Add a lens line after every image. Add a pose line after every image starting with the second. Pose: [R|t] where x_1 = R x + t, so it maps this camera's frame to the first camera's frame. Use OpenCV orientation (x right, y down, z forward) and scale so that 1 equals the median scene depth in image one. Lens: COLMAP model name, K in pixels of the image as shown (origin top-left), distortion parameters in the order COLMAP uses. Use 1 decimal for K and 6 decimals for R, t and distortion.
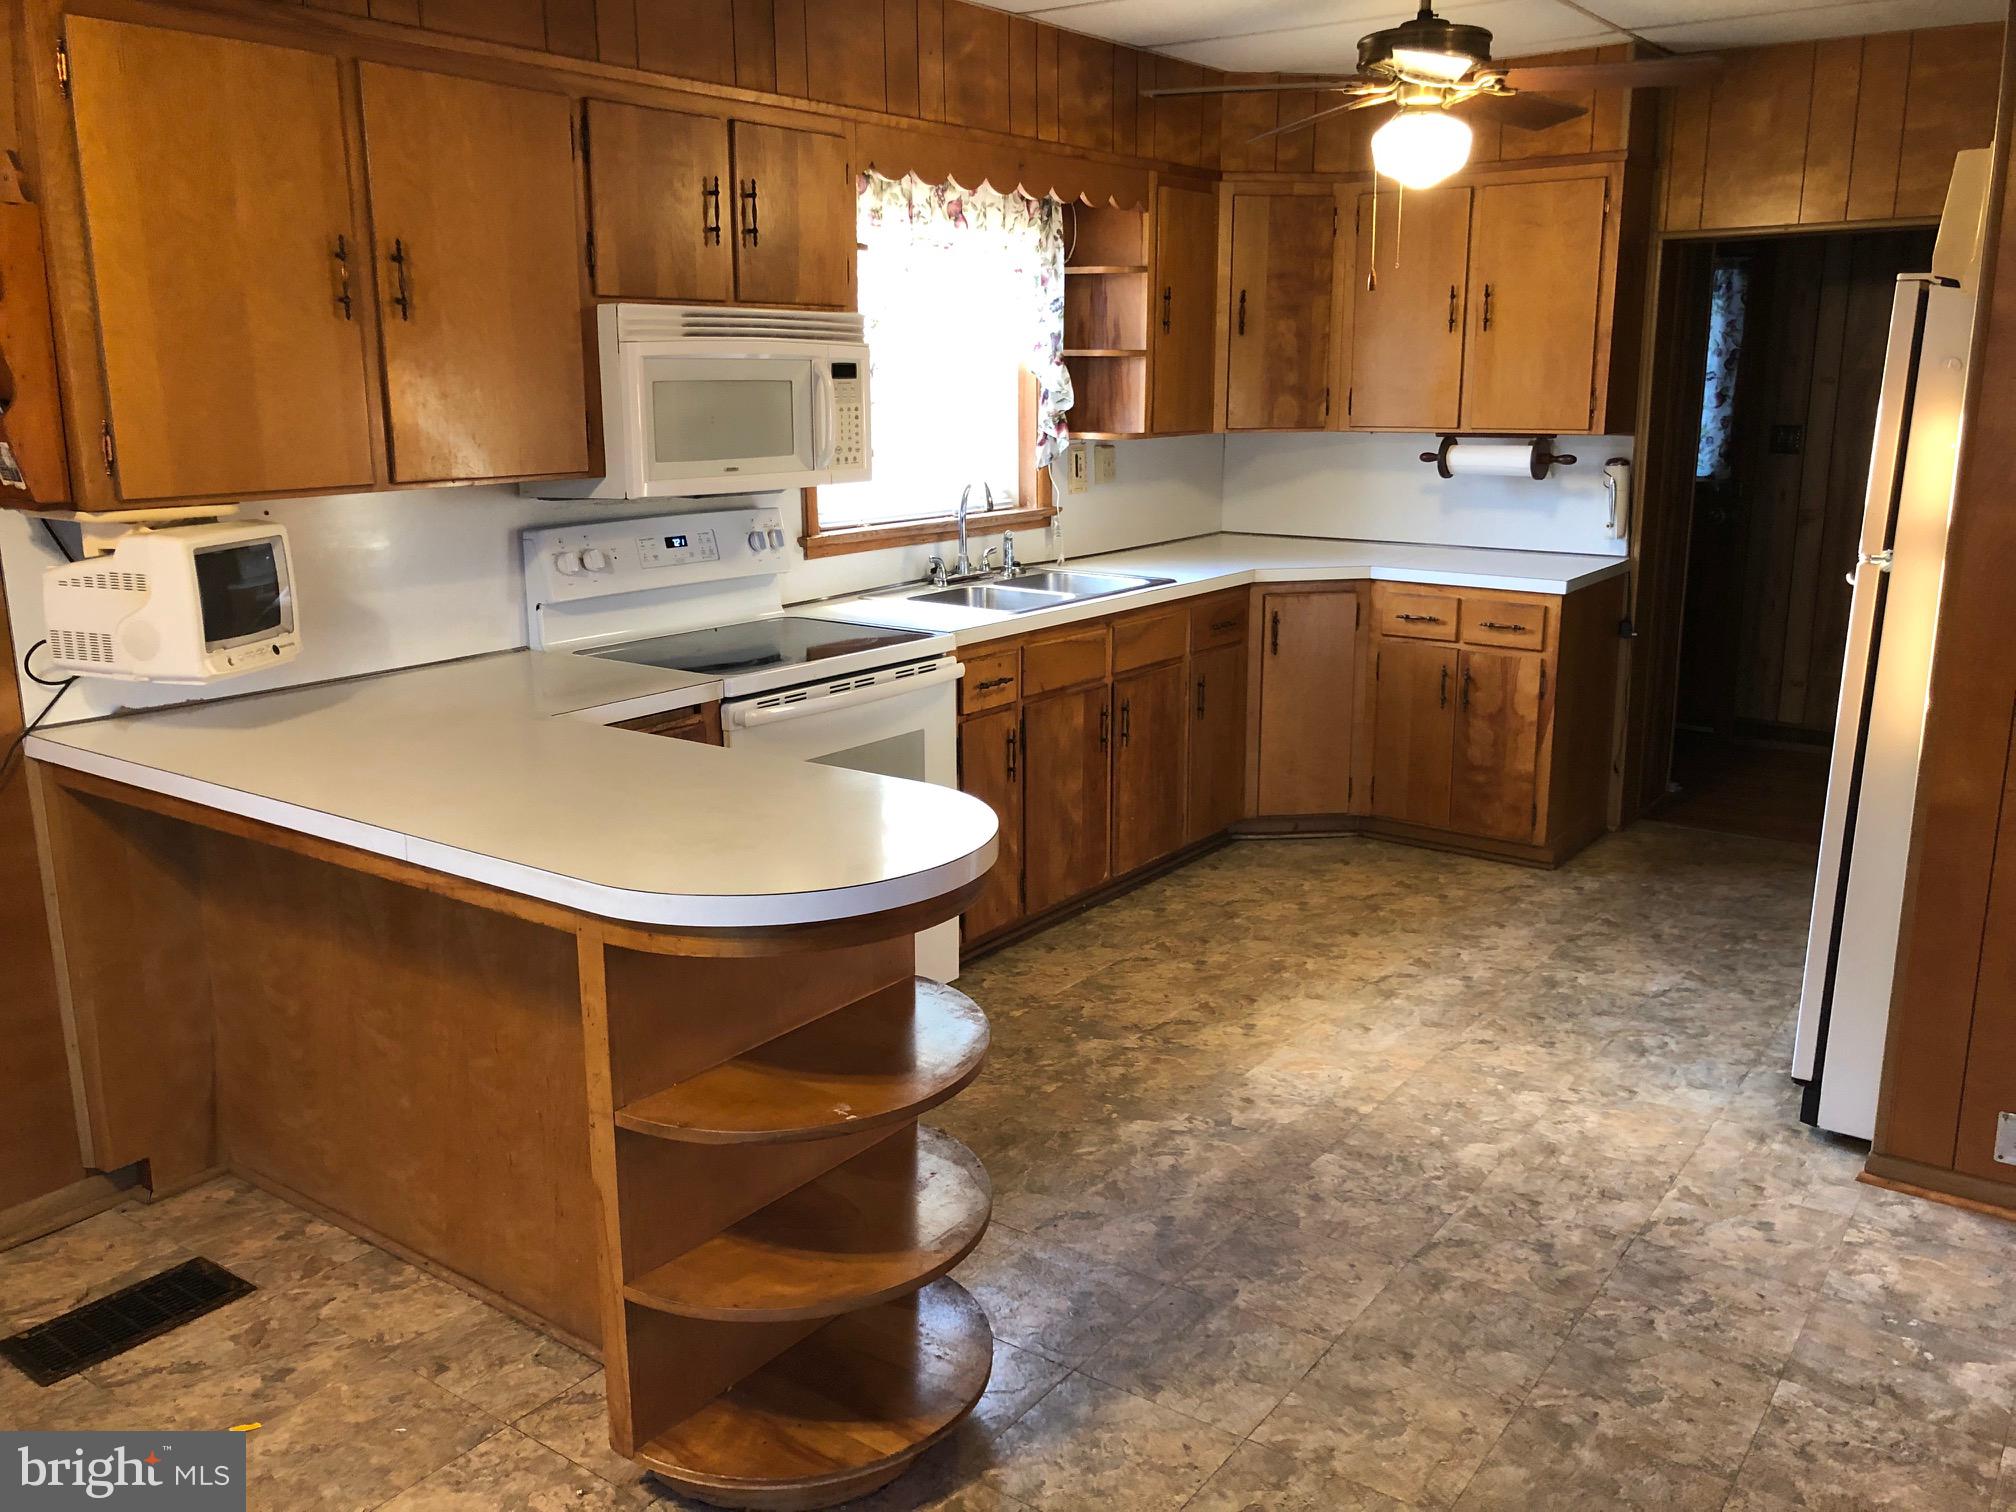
lens RADIAL K [[1663.2, 0, 1017.0], [0, 1663.2, 766.2], [0, 0, 1]] dist [0.004159, 0.010374]
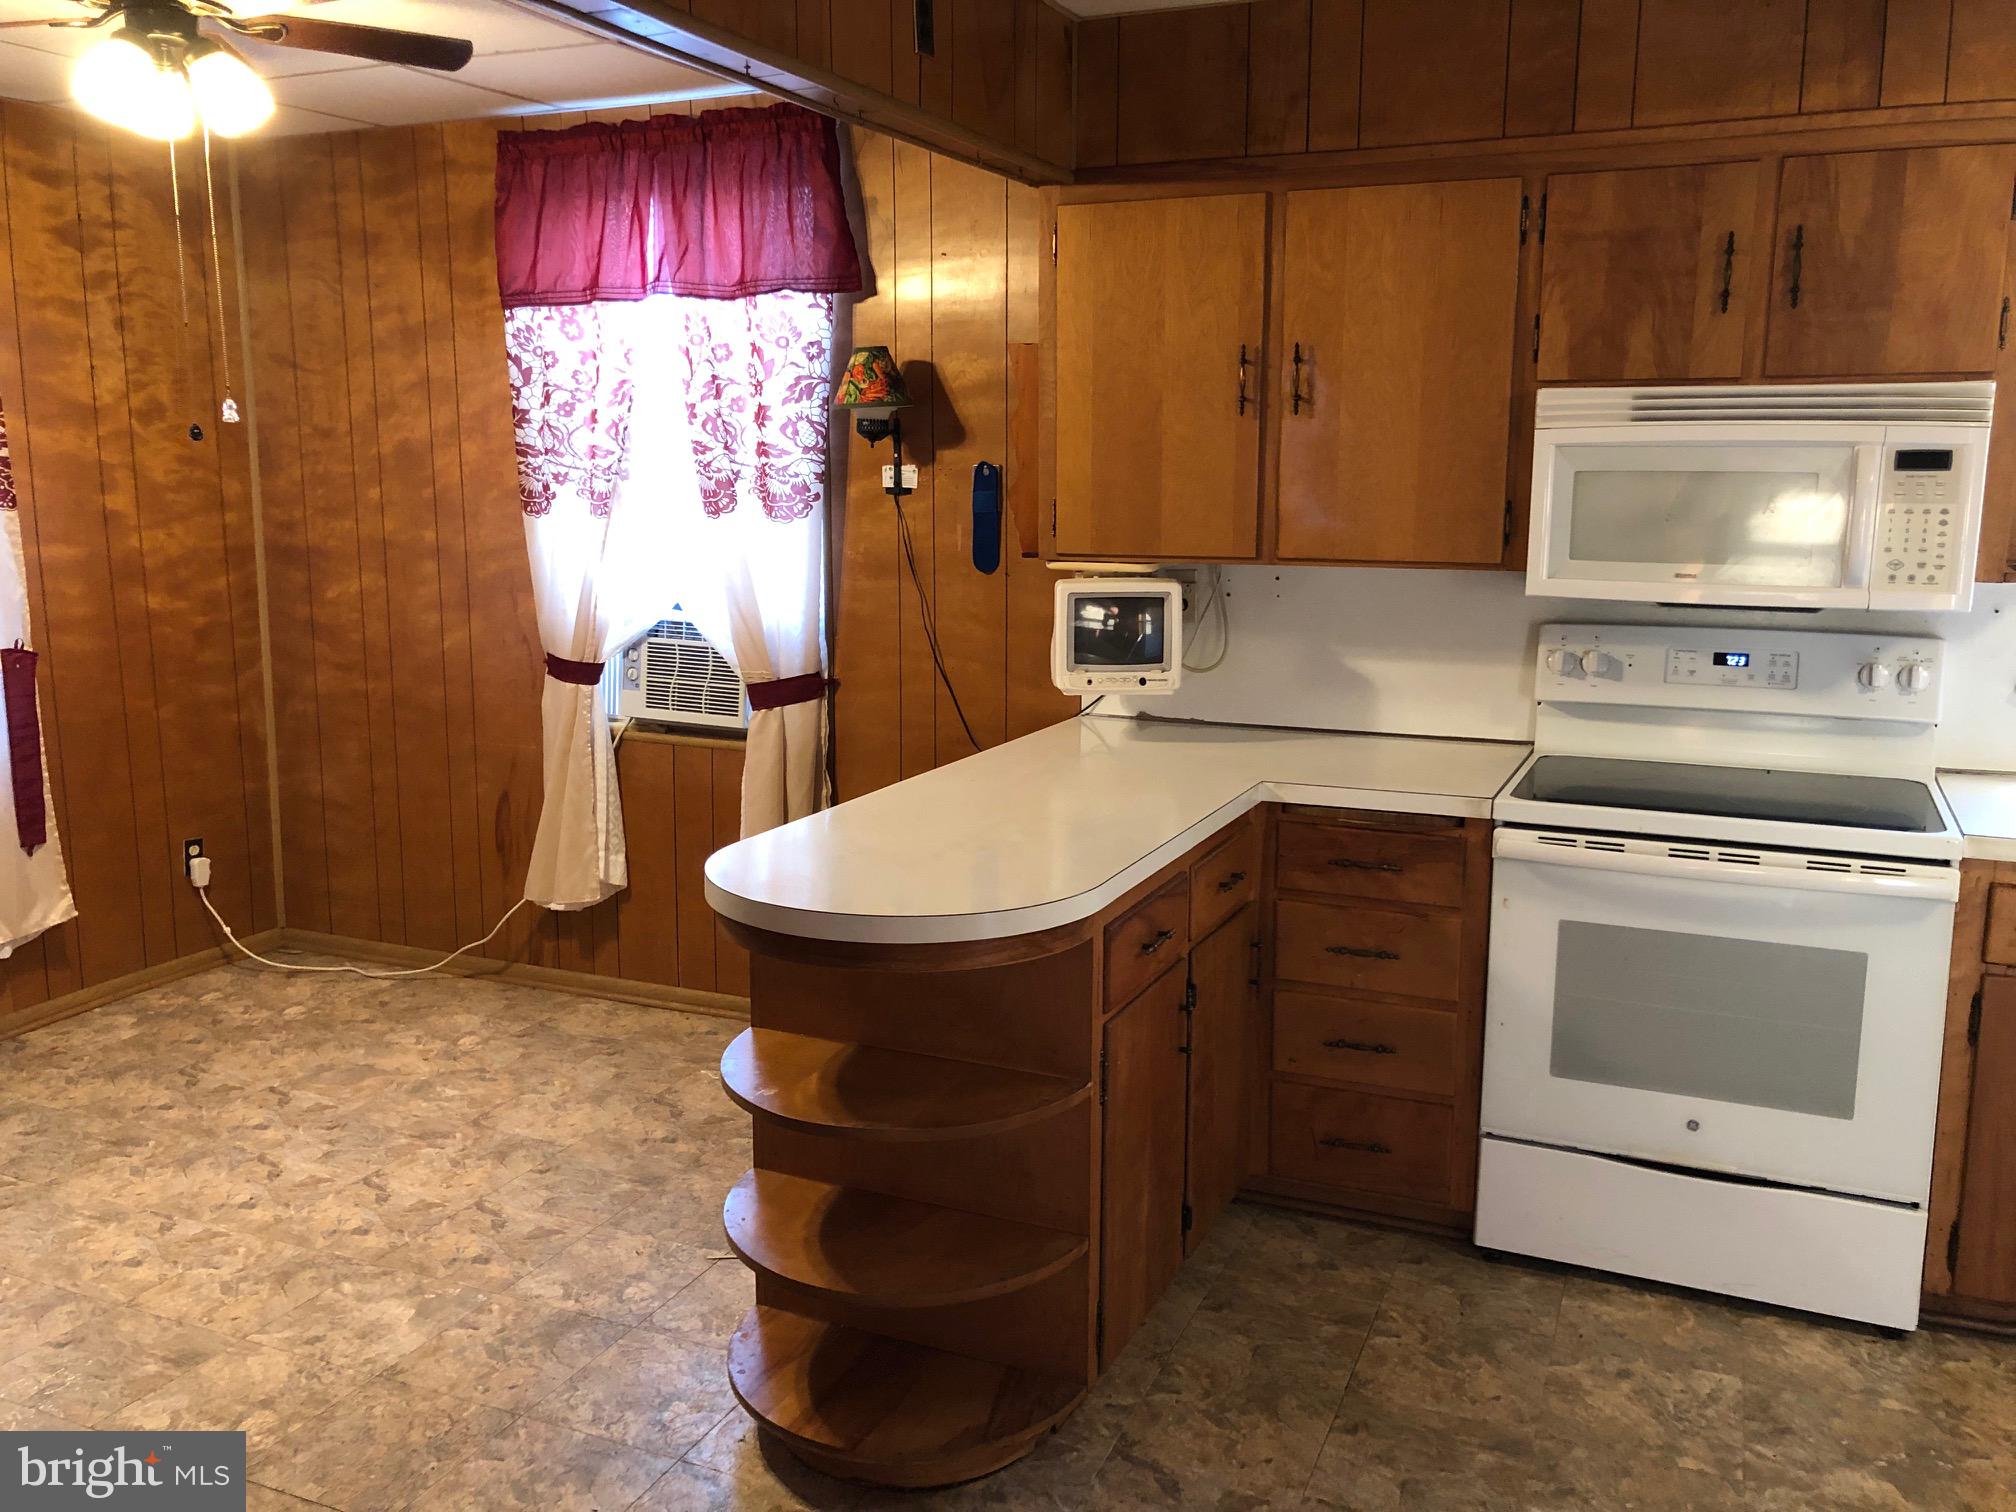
lens RADIAL K [[1663.2, 0, 1021.7], [0, 1663.2, 746.4], [0, 0, 1]] dist [0.004159, 0.010374]
pose [[0.216533, 0.172799, -0.960861, 0.610065], [-0.226324, 0.966284, 0.122771, -0.129440], [0.949679, 0.190882, 0.248341, 0.516681]]
